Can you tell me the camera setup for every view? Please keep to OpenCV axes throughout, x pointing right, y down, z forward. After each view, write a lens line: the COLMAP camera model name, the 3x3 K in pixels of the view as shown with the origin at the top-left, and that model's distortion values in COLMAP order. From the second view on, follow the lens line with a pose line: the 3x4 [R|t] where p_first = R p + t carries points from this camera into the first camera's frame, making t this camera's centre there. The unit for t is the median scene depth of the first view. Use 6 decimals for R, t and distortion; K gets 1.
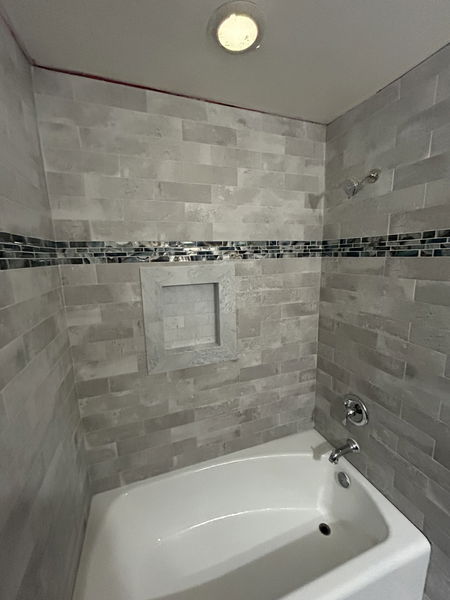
lens RADIAL K [[241.0, 0, 224.6], [0, 241.0, 300.5], [0, 0, 1]] dist [-0.001471, 0.001321]
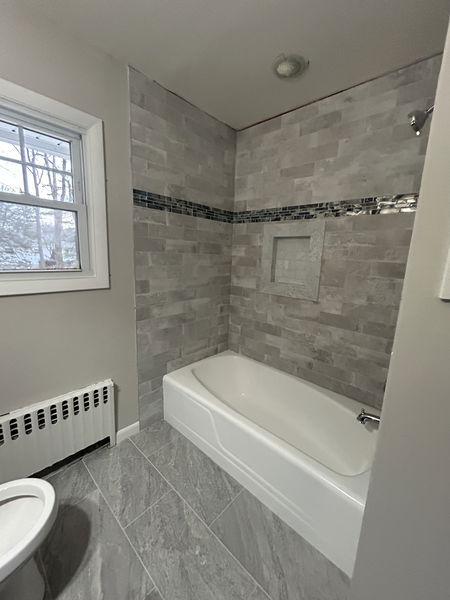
lens RADIAL K [[241.0, 0, 224.4], [0, 241.0, 298.7], [0, 0, 1]] dist [-0.001471, 0.001321]
pose [[0.466873, 0.206845, -0.859793, 0.955902], [-0.208560, 0.970589, 0.120250, 0.196744], [0.859379, 0.123177, 0.496282, -0.012231]]
